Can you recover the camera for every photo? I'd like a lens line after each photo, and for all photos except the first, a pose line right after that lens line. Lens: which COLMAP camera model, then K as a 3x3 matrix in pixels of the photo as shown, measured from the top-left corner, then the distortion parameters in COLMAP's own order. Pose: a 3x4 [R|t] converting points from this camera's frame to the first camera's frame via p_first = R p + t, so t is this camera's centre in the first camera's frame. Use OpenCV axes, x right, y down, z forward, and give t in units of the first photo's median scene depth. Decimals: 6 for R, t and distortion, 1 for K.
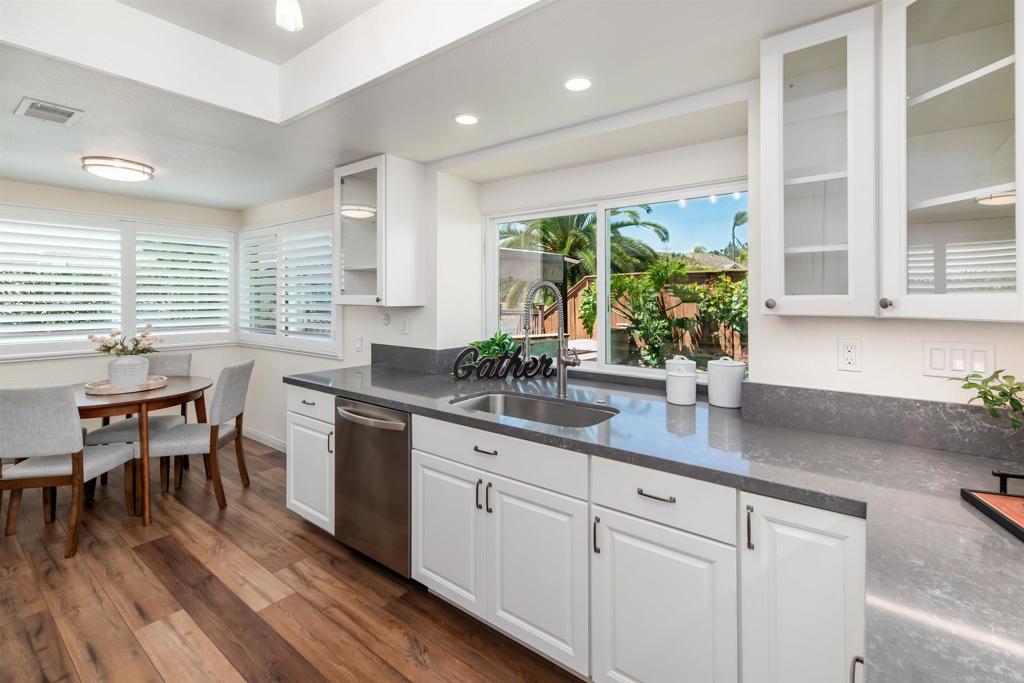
lens RADIAL K [[463.9, 0, 523.7], [0, 463.9, 301.6], [0, 0, 1]] dist [-0.001598, 0.000325]
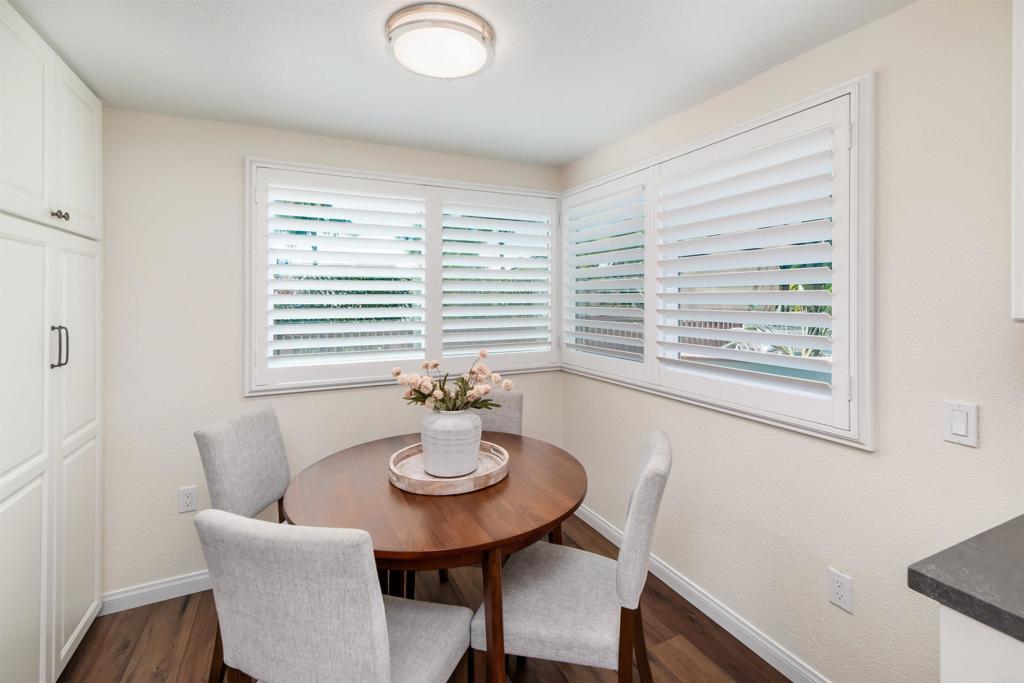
lens RADIAL K [[463.9, 0, 511.1], [0, 463.9, 298.2], [0, 0, 1]] dist [-0.001598, 0.000325]
pose [[0.888271, -0.002090, -0.459315, -0.546498], [-0.000966, 0.999979, -0.006418, -0.005815], [0.459319, 0.006144, 0.888250, 0.559757]]
